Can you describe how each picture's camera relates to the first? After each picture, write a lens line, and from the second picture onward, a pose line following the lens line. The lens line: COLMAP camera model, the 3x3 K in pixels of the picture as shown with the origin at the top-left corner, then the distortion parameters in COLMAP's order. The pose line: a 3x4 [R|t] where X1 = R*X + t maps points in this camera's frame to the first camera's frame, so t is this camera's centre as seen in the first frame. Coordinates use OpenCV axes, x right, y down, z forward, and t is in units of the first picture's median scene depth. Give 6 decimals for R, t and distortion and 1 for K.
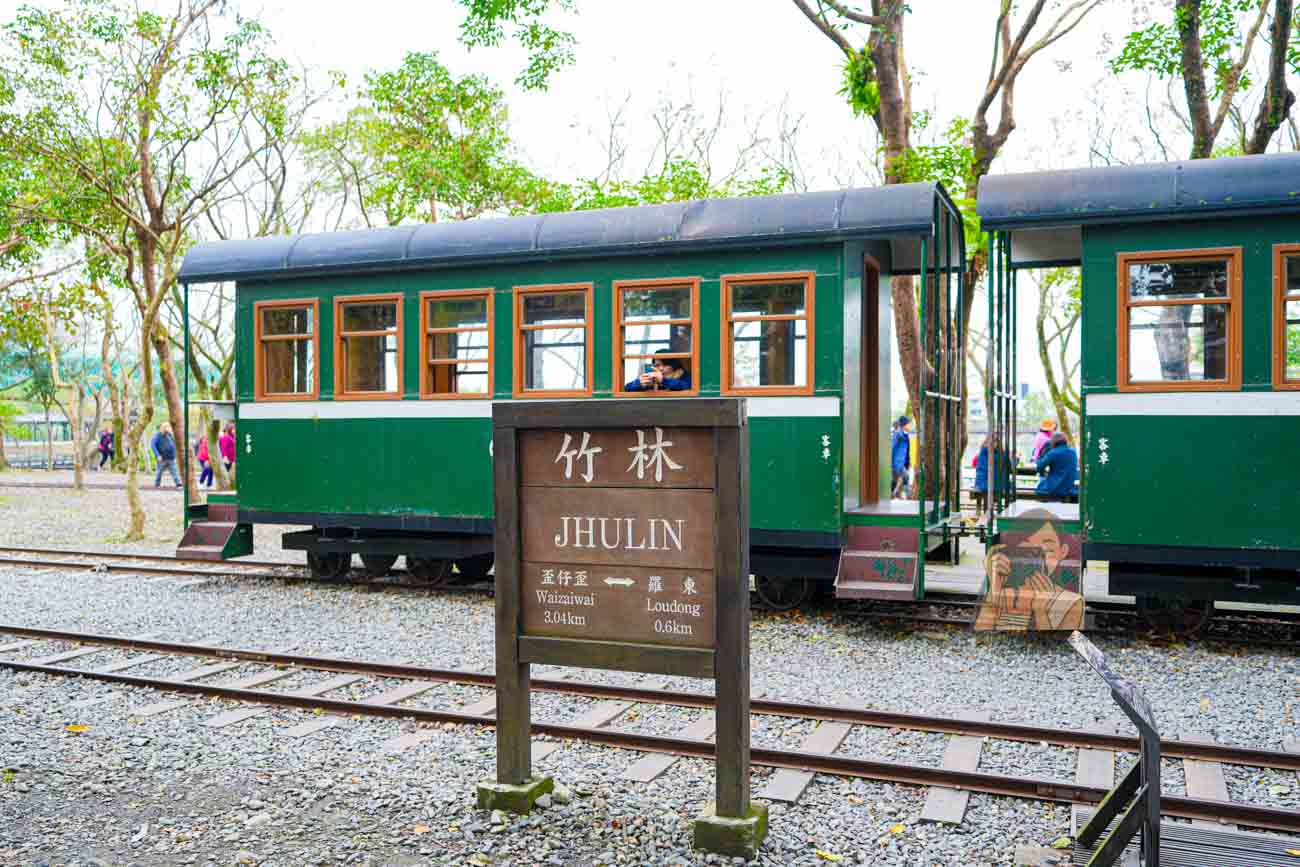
lens RADIAL K [[1138.5, 0, 648.0], [0, 1138.5, 431.0], [0, 0, 1]] dist [-0.001807, 0.006738]
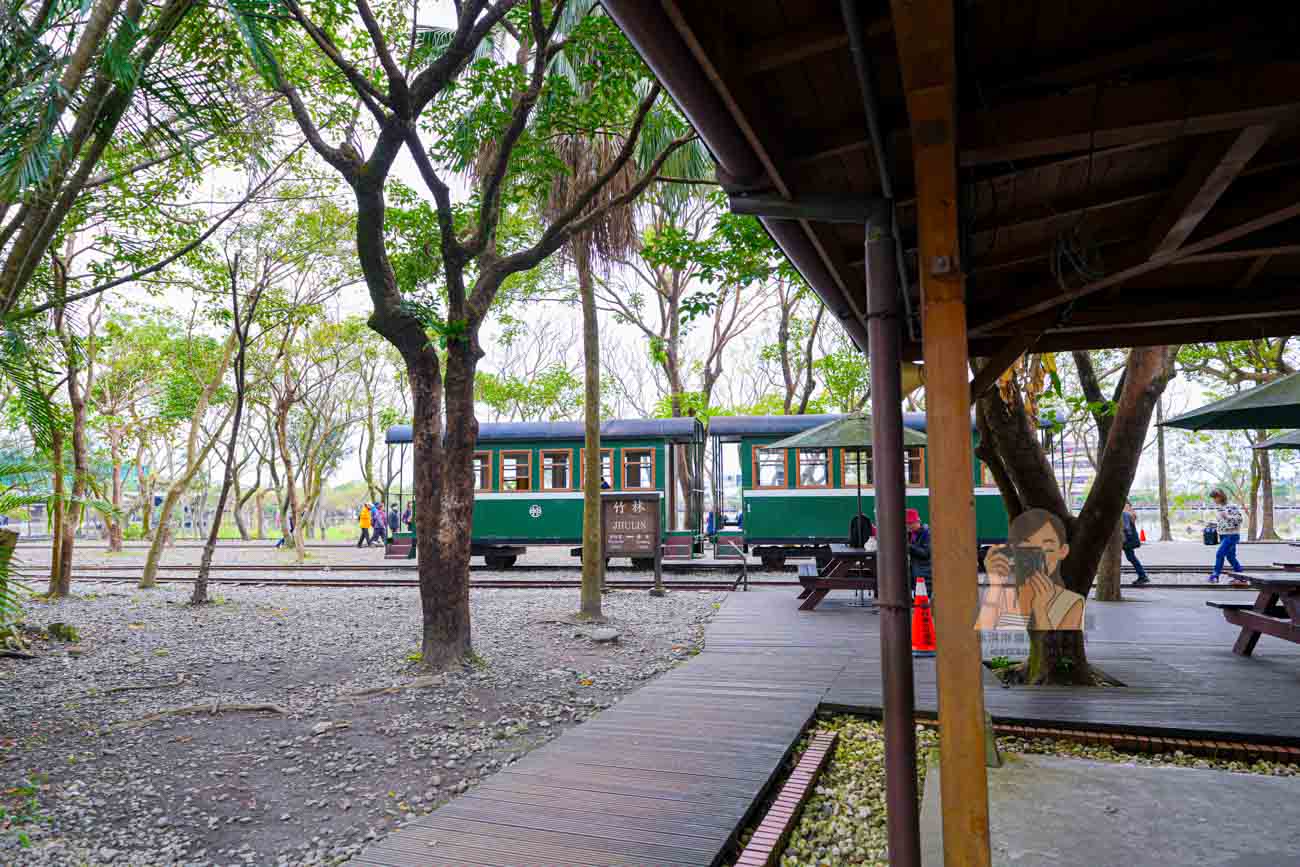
lens RADIAL K [[874.6, 0, 653.1], [0, 874.6, 433.5], [0, 0, 1]] dist [0.004453, -0.006628]
pose [[0.975388, 0.010173, 0.220261, -0.285069], [0.009479, 0.996077, -0.087979, 0.016053], [-0.220292, 0.087902, 0.971465, -0.952557]]
